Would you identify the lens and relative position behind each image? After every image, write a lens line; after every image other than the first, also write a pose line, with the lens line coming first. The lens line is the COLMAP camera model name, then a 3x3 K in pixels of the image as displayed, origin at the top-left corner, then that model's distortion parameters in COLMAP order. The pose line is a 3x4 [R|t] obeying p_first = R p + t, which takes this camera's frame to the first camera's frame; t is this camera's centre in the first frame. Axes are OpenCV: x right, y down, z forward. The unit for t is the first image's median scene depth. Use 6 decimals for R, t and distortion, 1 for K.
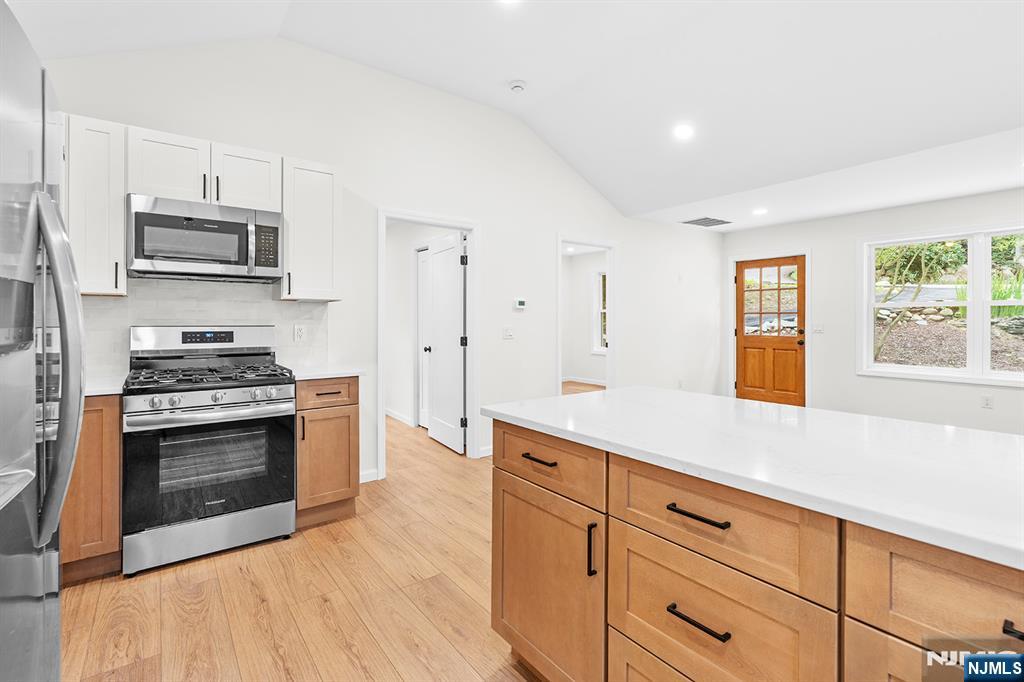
lens RADIAL K [[460.1, 0, 513.2], [0, 460.1, 320.3], [0, 0, 1]] dist [-0.005062, 0.001749]
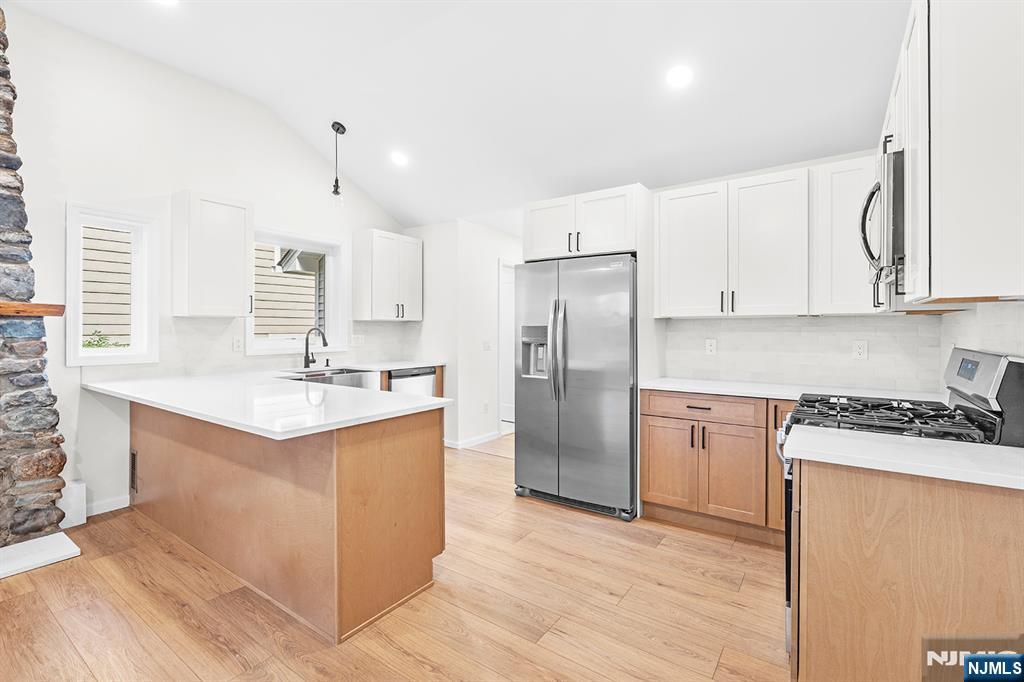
lens RADIAL K [[460.1, 0, 507.1], [0, 460.1, 331.6], [0, 0, 1]] dist [-0.005062, 0.001749]
pose [[-0.956036, 0.001211, -0.293248, 0.055612], [0.000001, 0.999991, 0.004128, -0.008604], [0.293250, 0.003946, -0.956028, 0.708782]]
